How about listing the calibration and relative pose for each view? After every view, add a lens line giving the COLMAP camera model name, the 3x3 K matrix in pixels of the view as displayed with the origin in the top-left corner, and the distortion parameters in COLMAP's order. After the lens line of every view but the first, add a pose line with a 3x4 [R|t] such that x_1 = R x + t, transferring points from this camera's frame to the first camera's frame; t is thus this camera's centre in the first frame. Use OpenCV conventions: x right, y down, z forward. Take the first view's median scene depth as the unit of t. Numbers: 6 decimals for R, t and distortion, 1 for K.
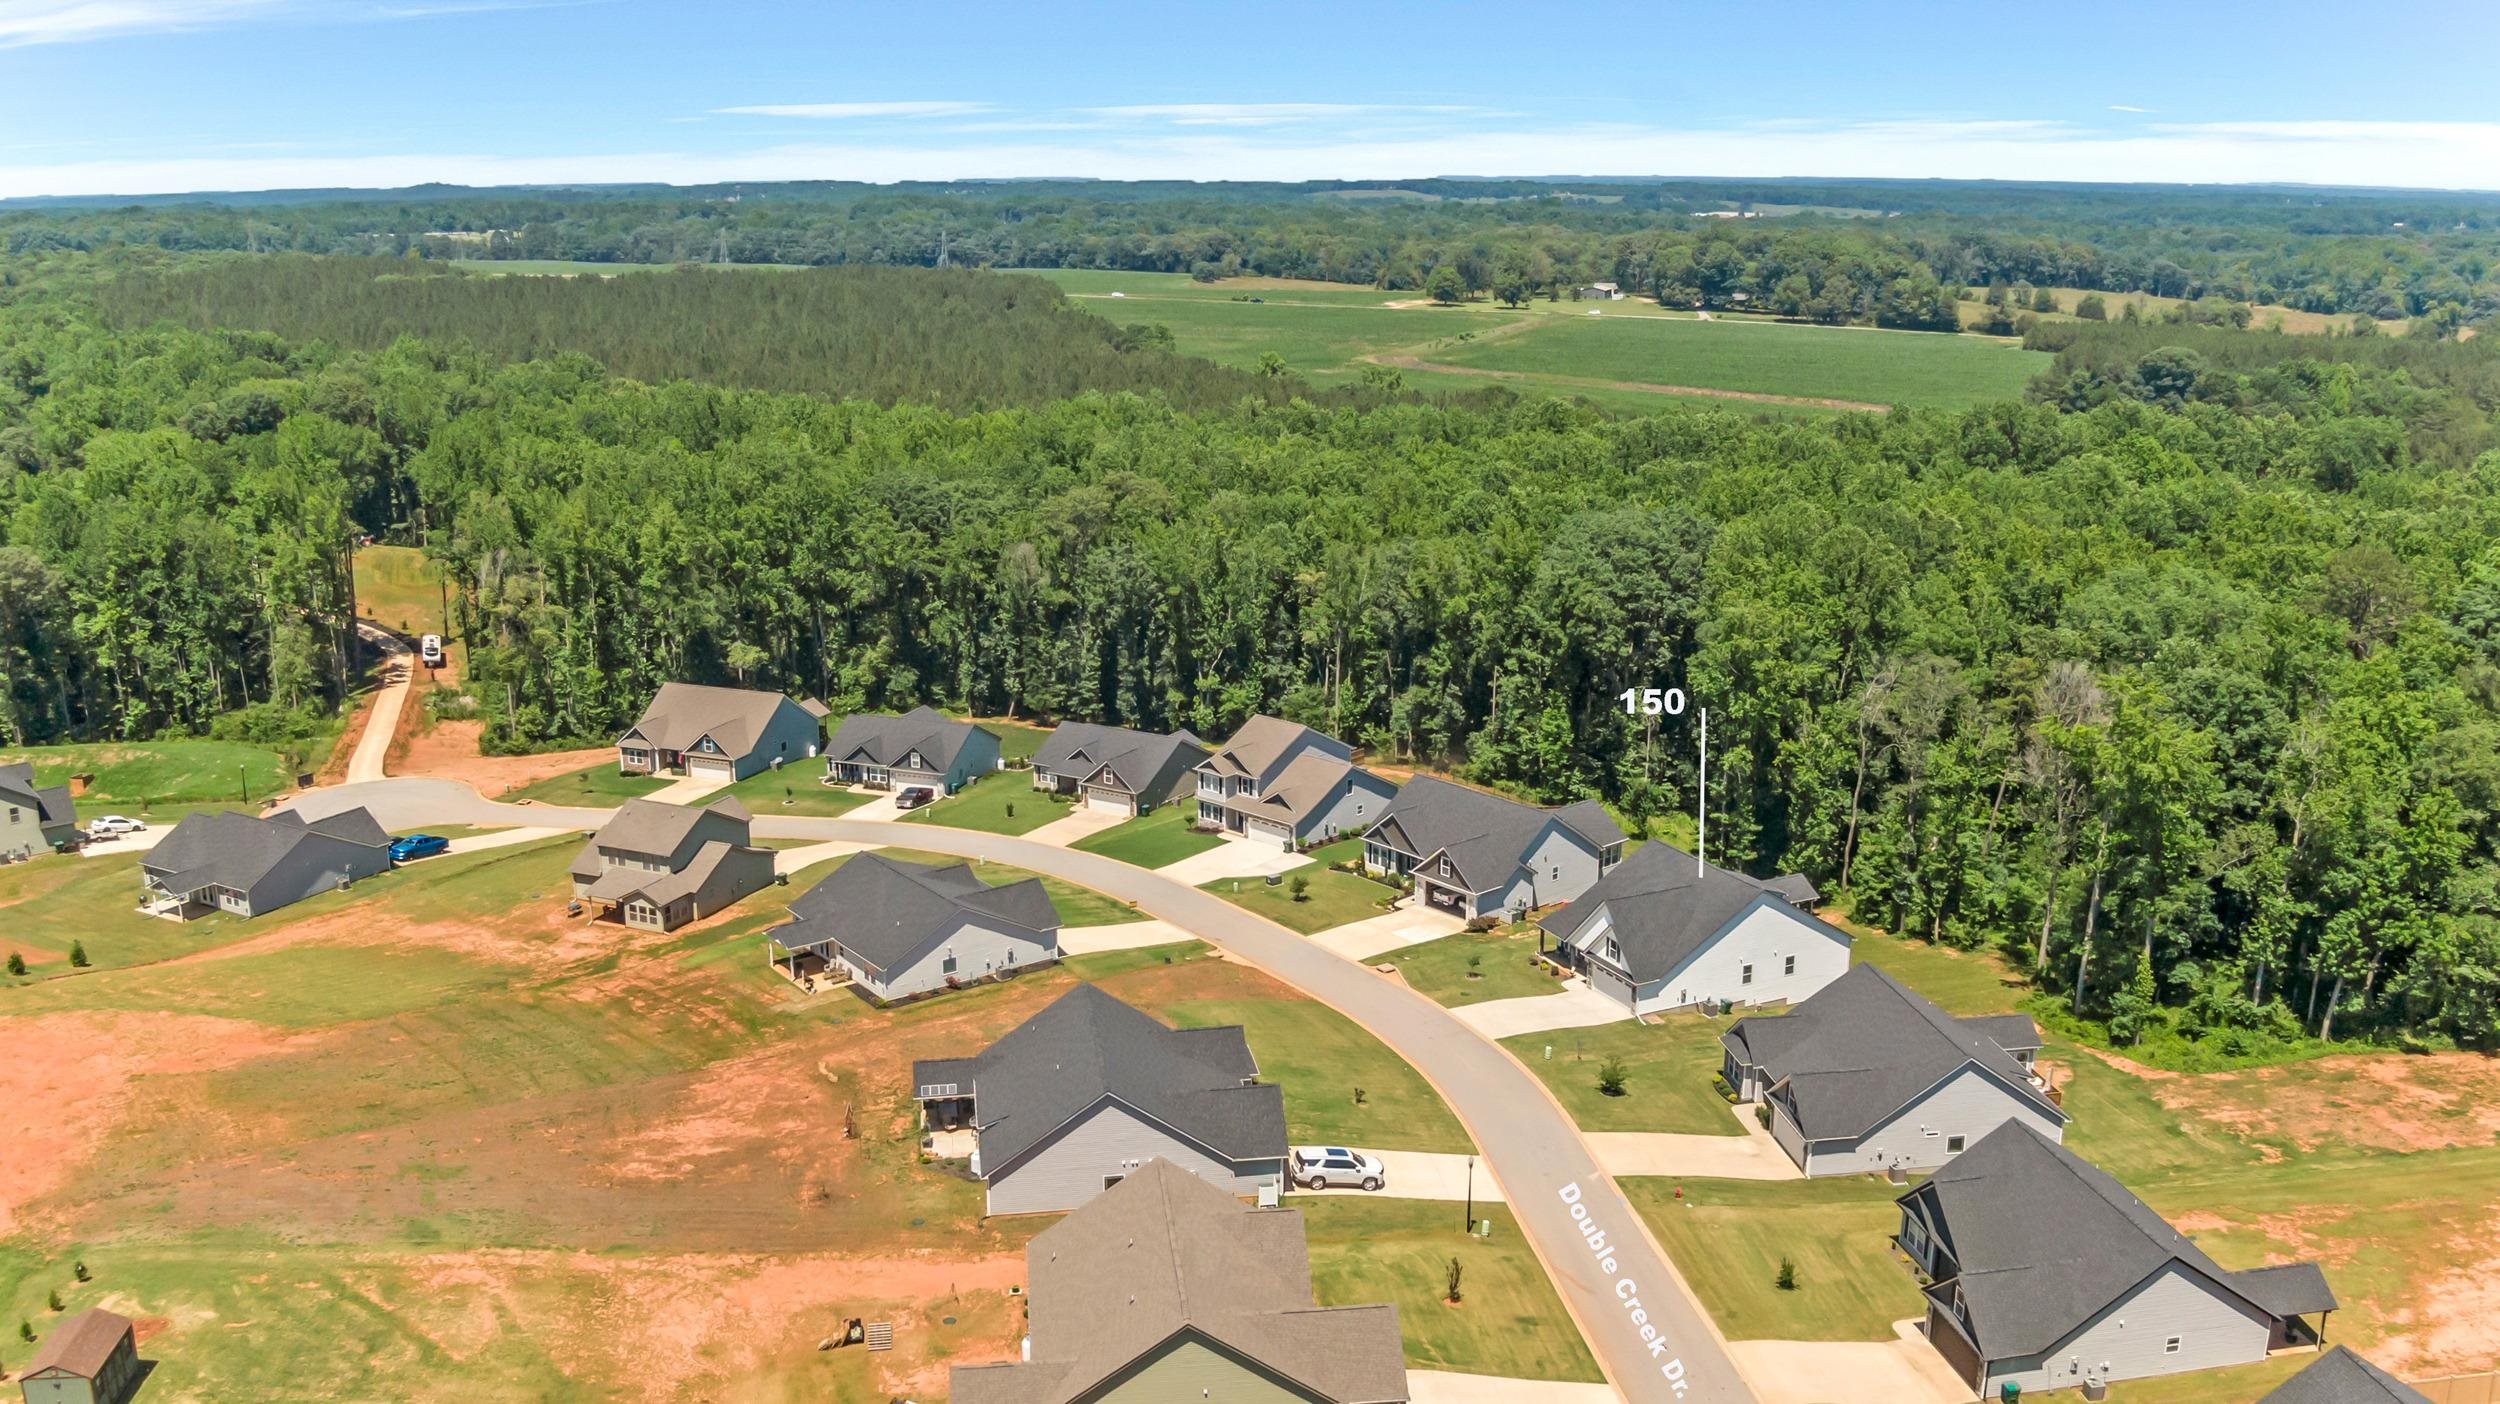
lens RADIAL K [[2074.9, 0, 1250.0], [0, 2074.9, 702.0], [0, 0, 1]] dist [-0.082884, -0.010872]
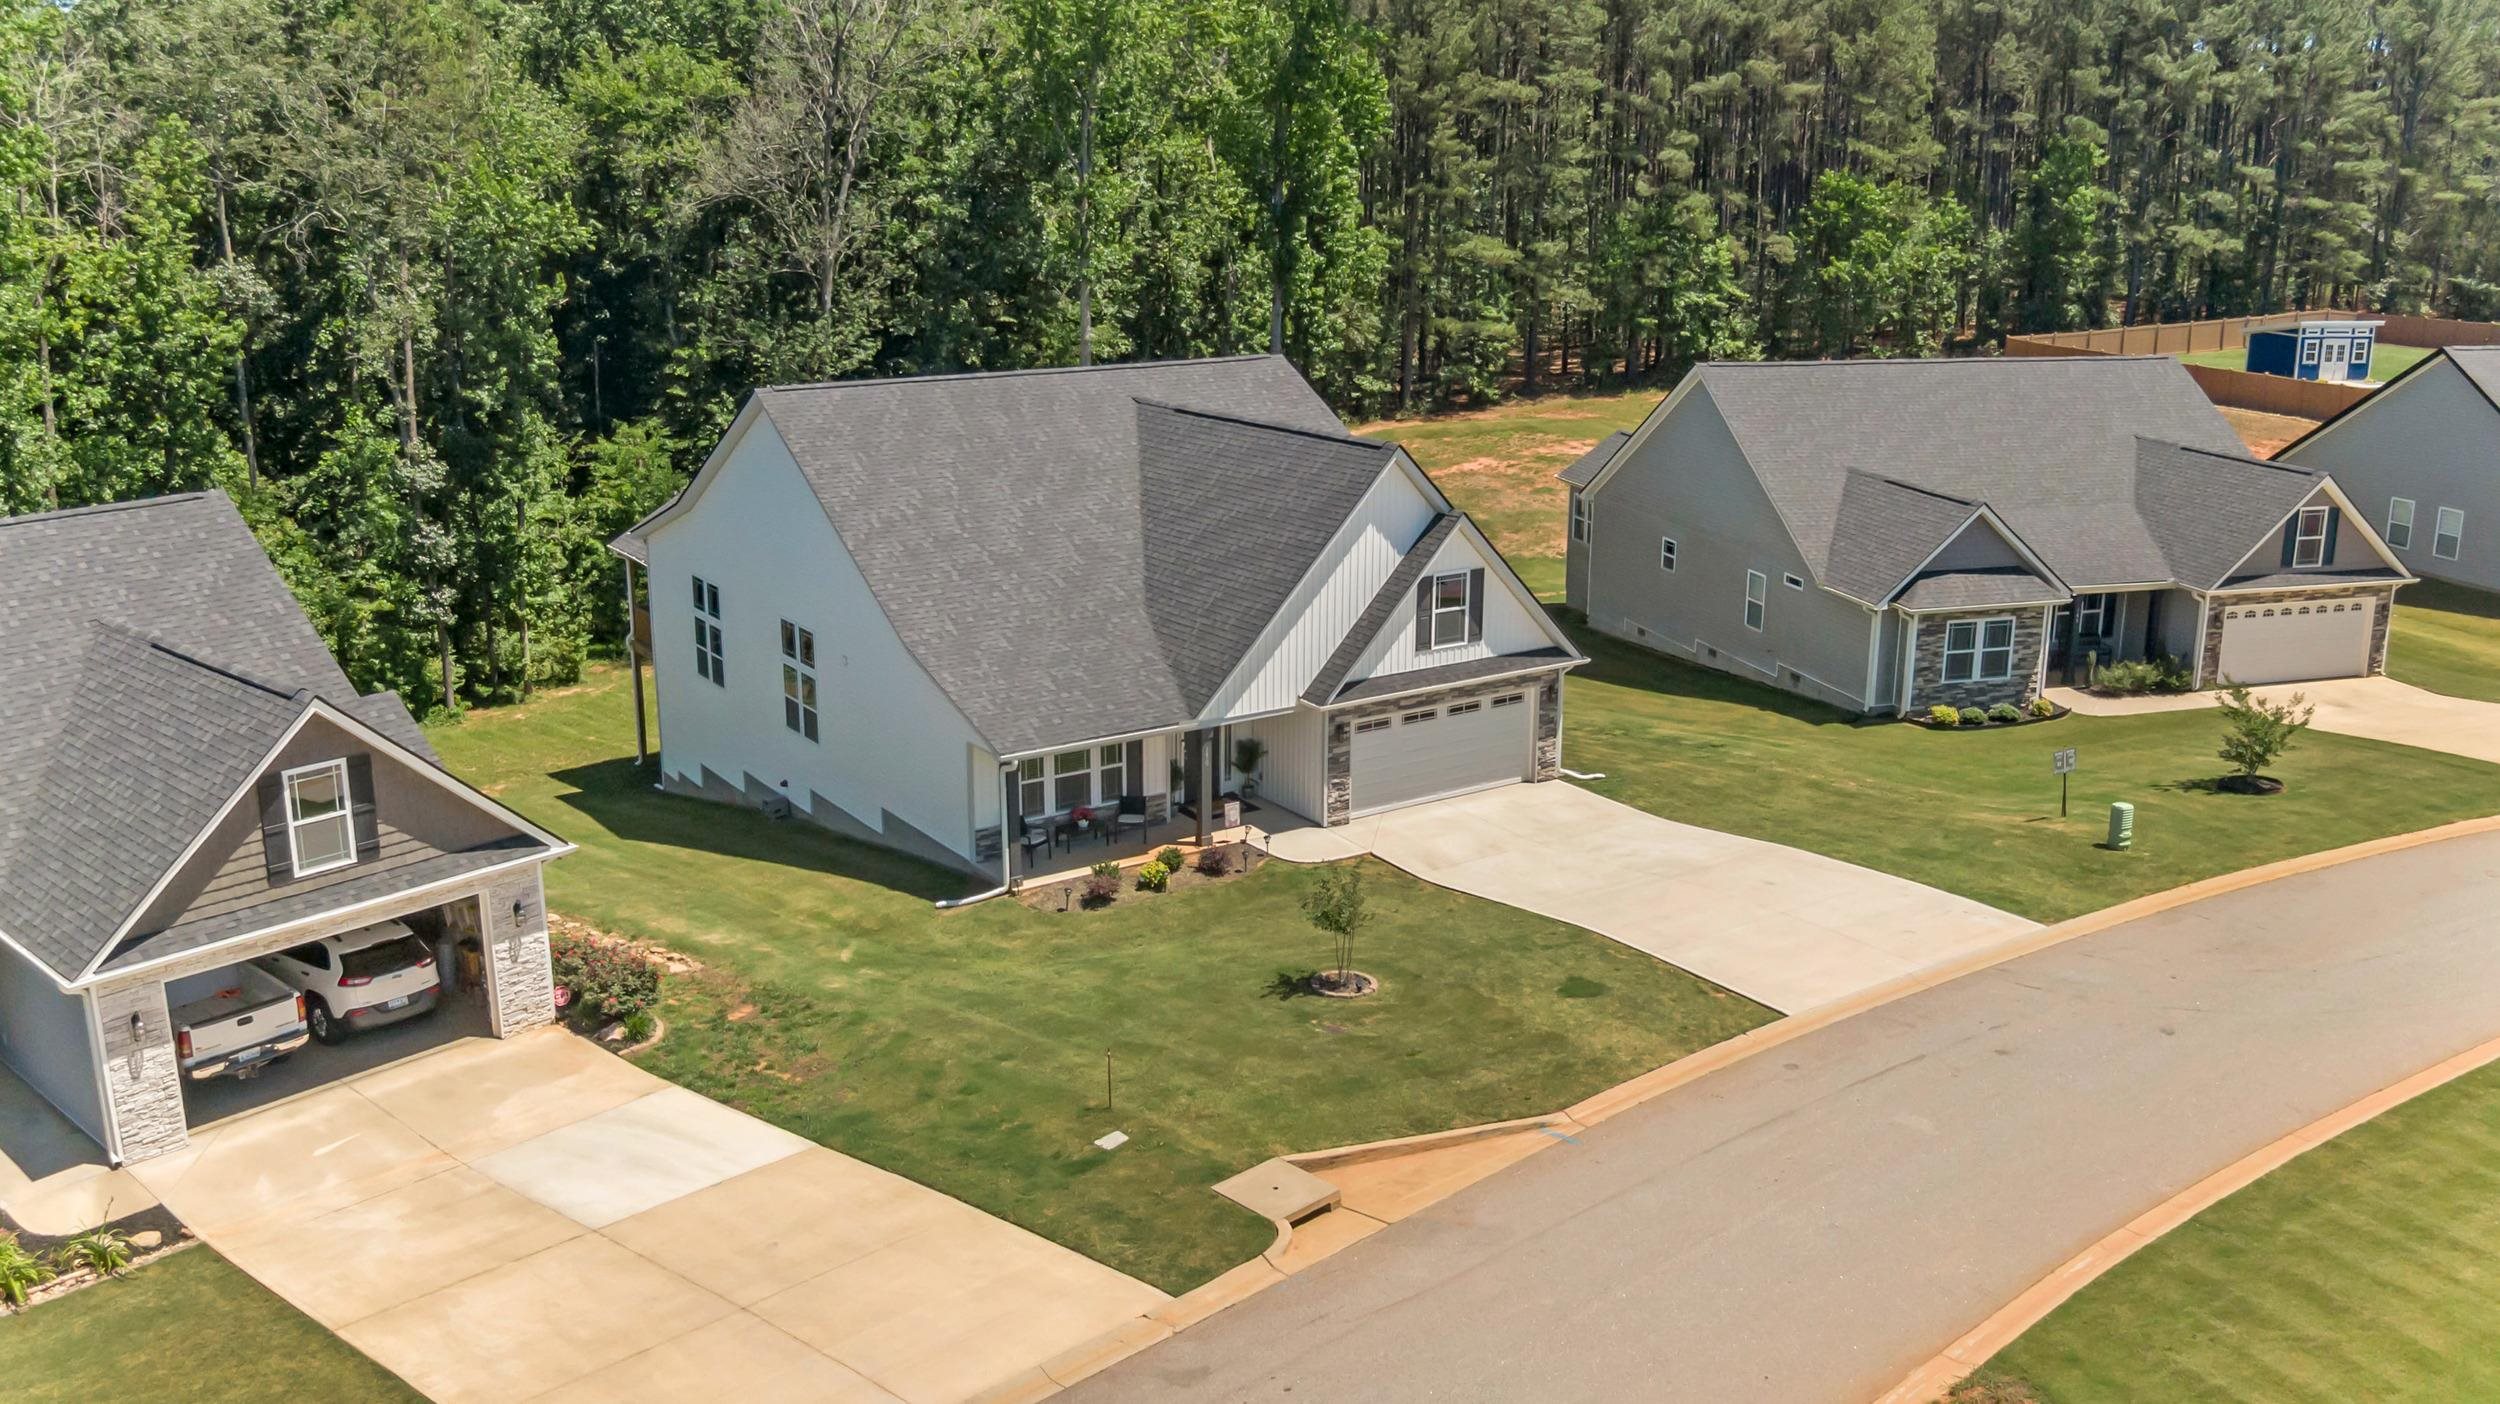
lens RADIAL K [[2074.9, 0, 1250.0], [0, 2074.9, 702.0], [0, 0, 1]] dist [-0.082884, -0.010872]
pose [[-0.156397, -0.252973, 0.954748, -0.078669], [0.238725, 0.928302, 0.285071, 0.040562], [-0.958410, 0.272506, -0.084793, 0.937619]]
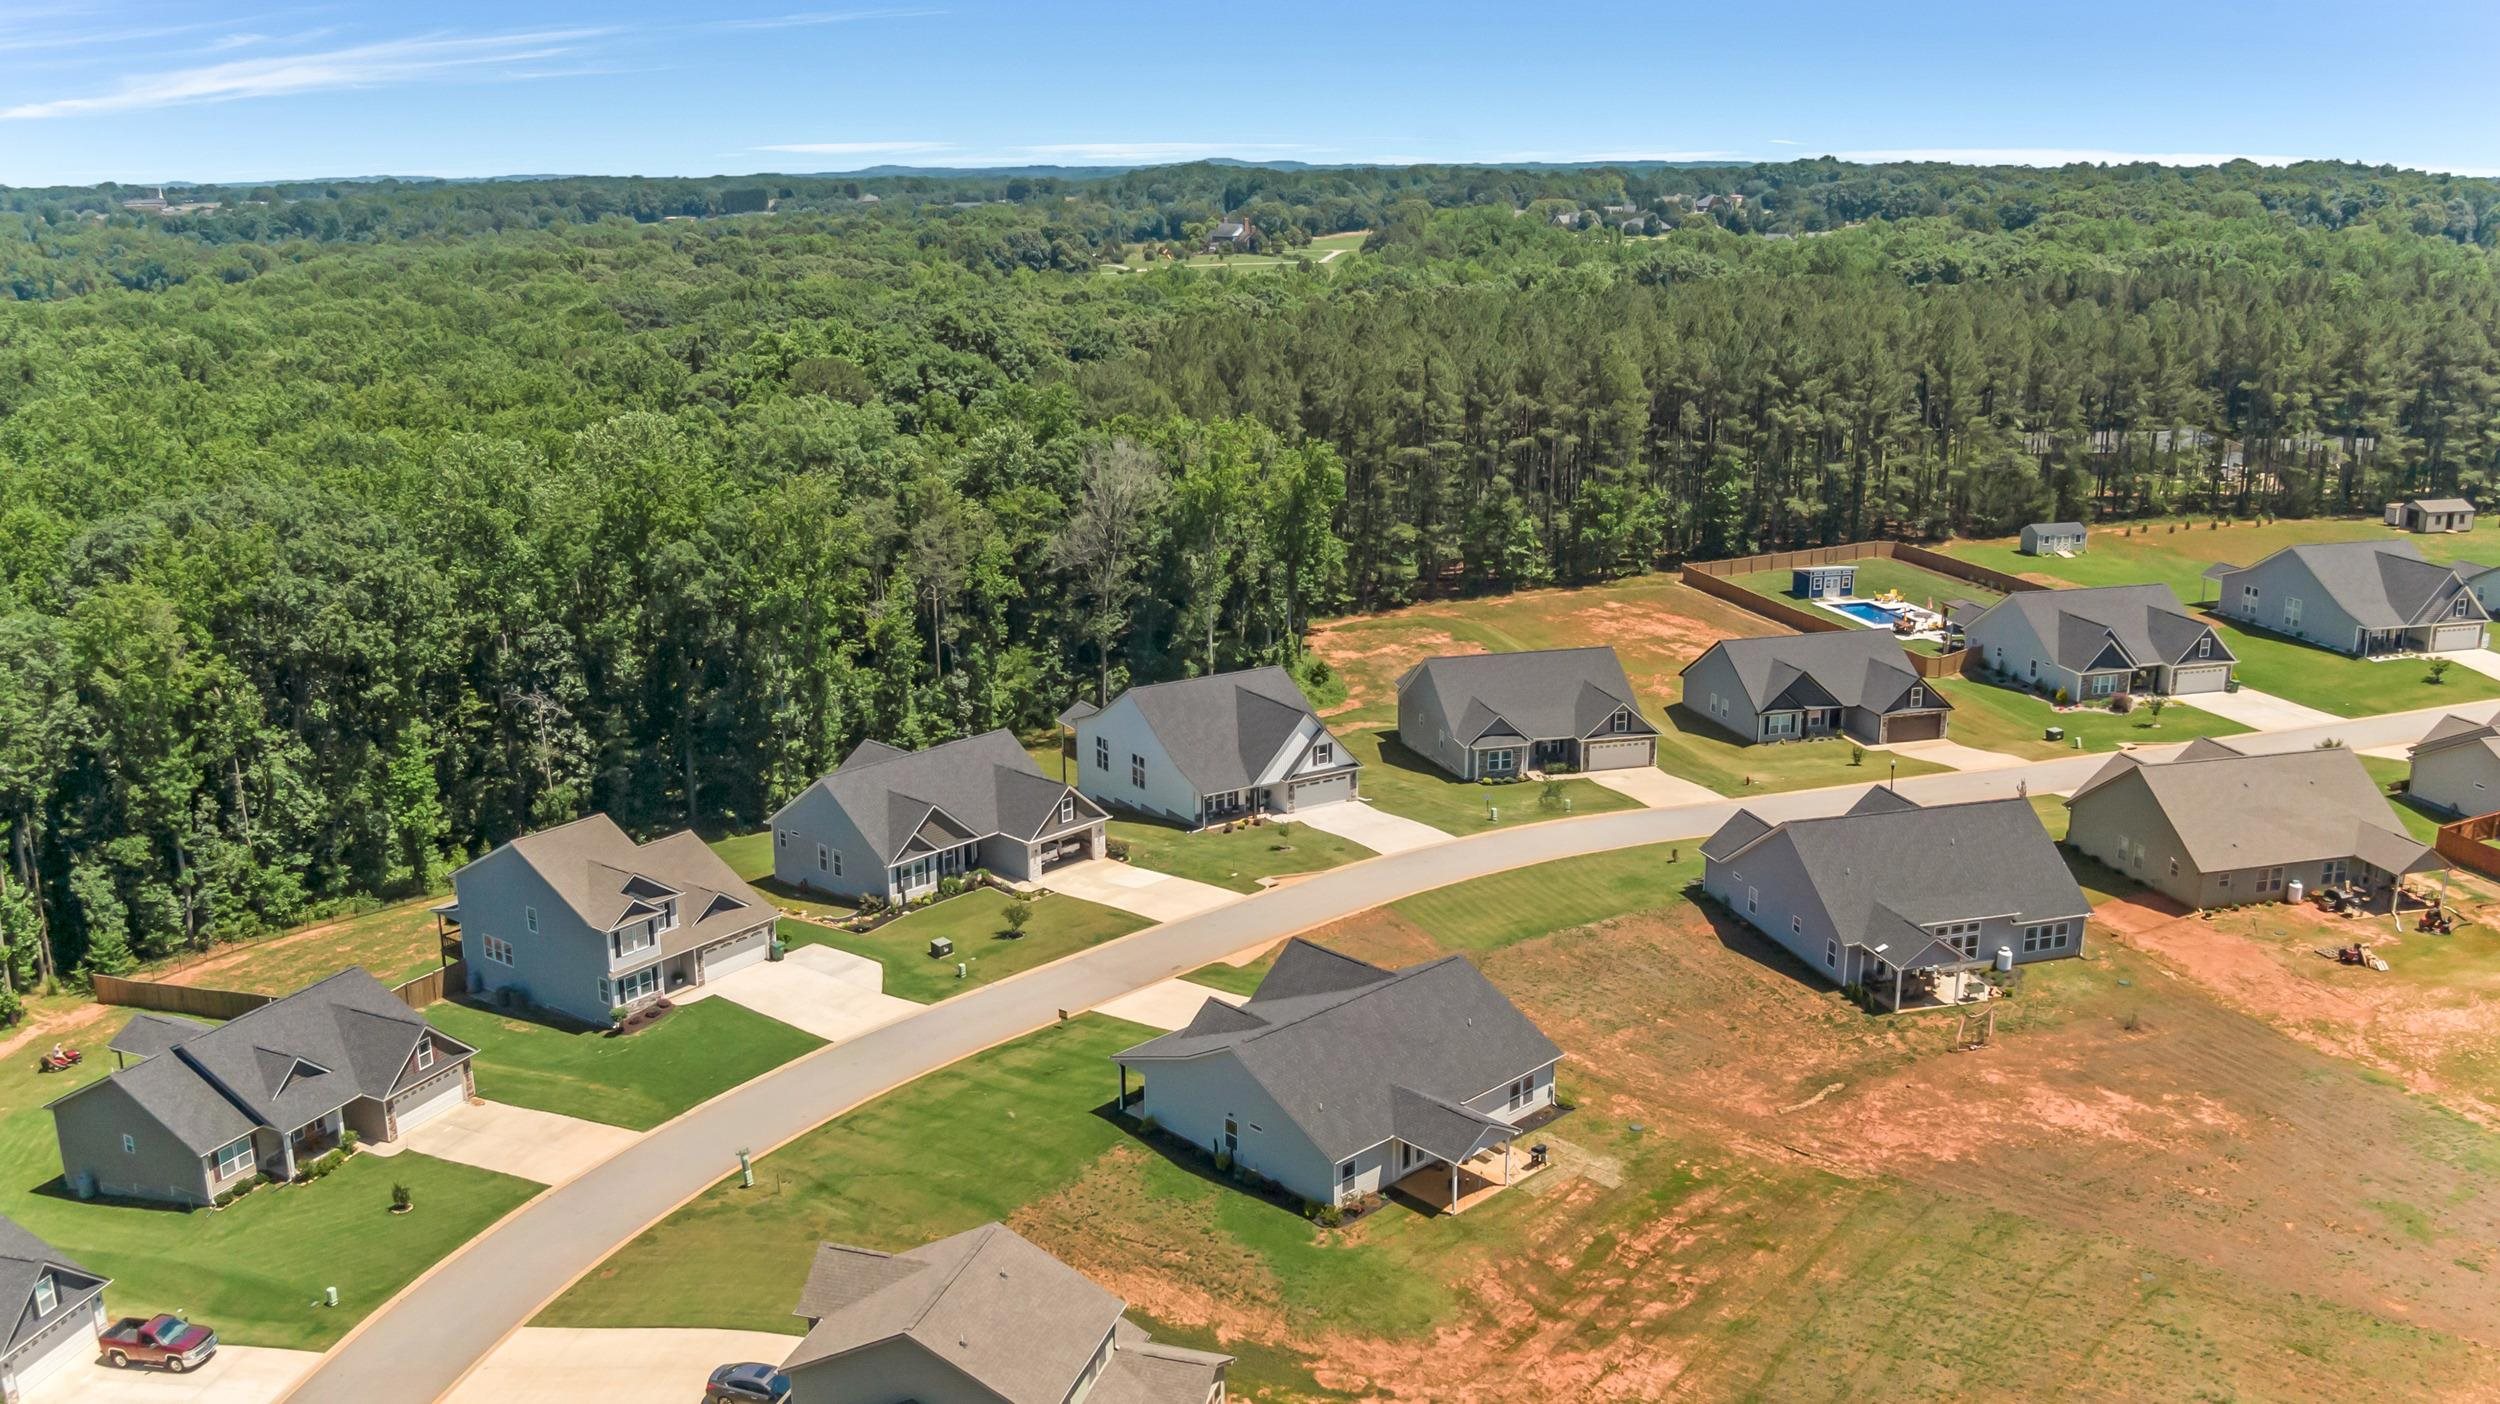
lens RADIAL K [[2074.9, 0, 1250.0], [0, 2074.9, 702.0], [0, 0, 1]] dist [-0.082884, -0.010872]
pose [[-0.124097, -0.249744, 0.960327, -0.697640], [0.245928, 0.929871, 0.273604, -0.168336], [-0.961311, 0.270125, -0.053975, 0.963476]]
